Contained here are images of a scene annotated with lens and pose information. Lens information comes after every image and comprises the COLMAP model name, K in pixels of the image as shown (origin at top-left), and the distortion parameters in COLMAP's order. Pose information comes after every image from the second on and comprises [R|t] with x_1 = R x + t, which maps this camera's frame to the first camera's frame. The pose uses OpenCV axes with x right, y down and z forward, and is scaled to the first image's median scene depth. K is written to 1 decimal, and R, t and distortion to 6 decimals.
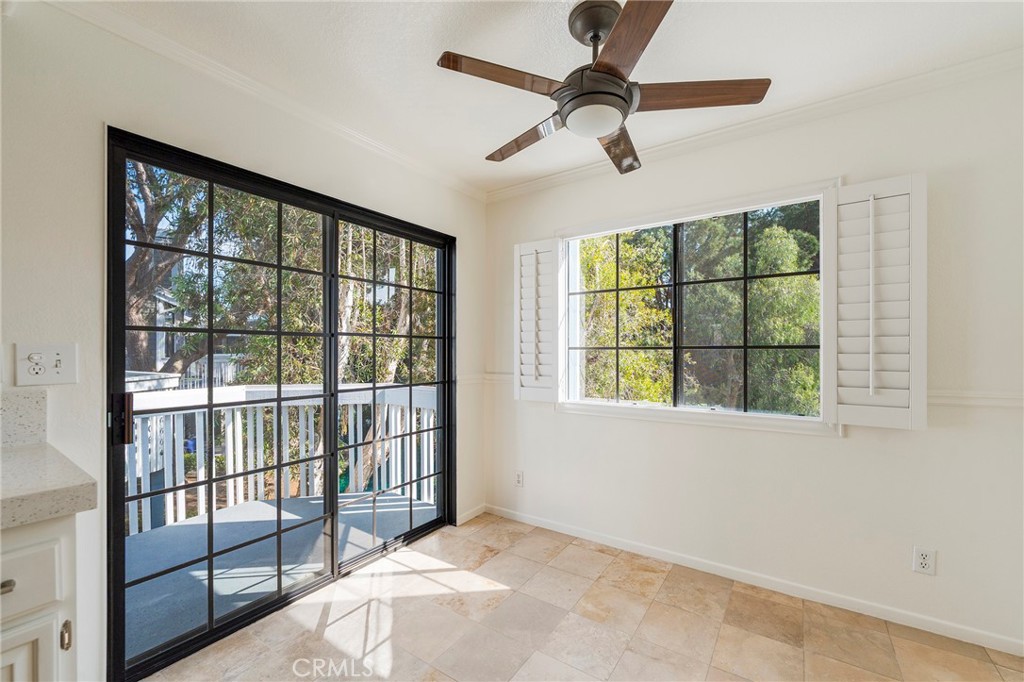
lens RADIAL K [[413.7, 0, 518.0], [0, 413.7, 352.3], [0, 0, 1]] dist [0.010410, 0.000007]
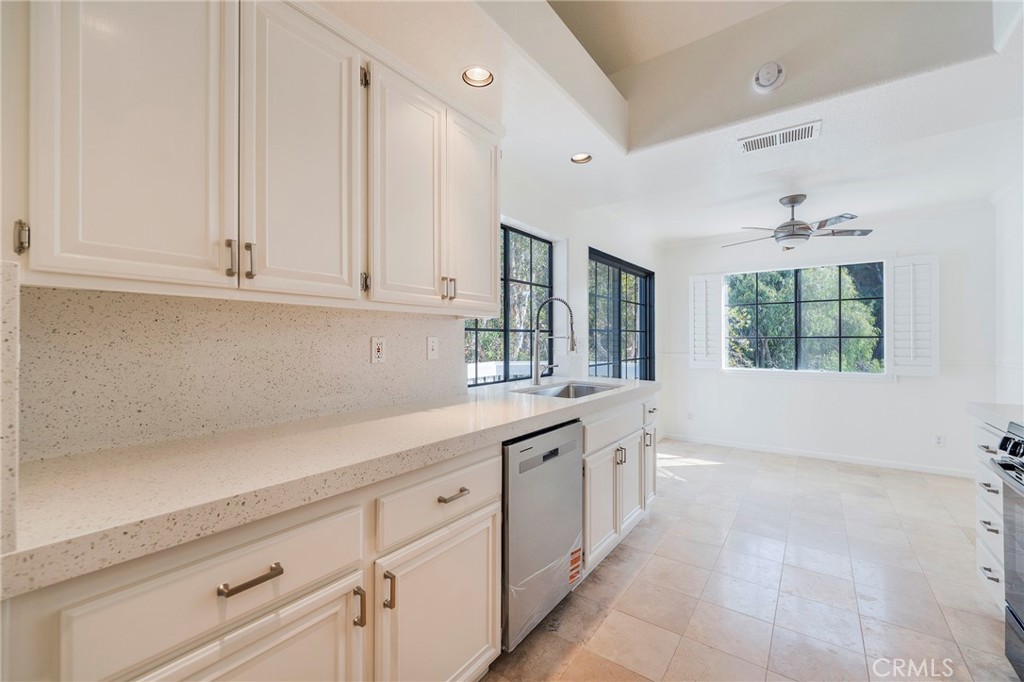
lens RADIAL K [[412.6, 0, 512.0], [0, 412.6, 341.0], [0, 0, 1]] dist [-0.001861, -0.000234]
pose [[0.999039, -0.000416, -0.043833, -0.780915], [0.000263, 0.999994, -0.003488, 0.010475], [0.043834, 0.003473, 0.999033, -0.843976]]
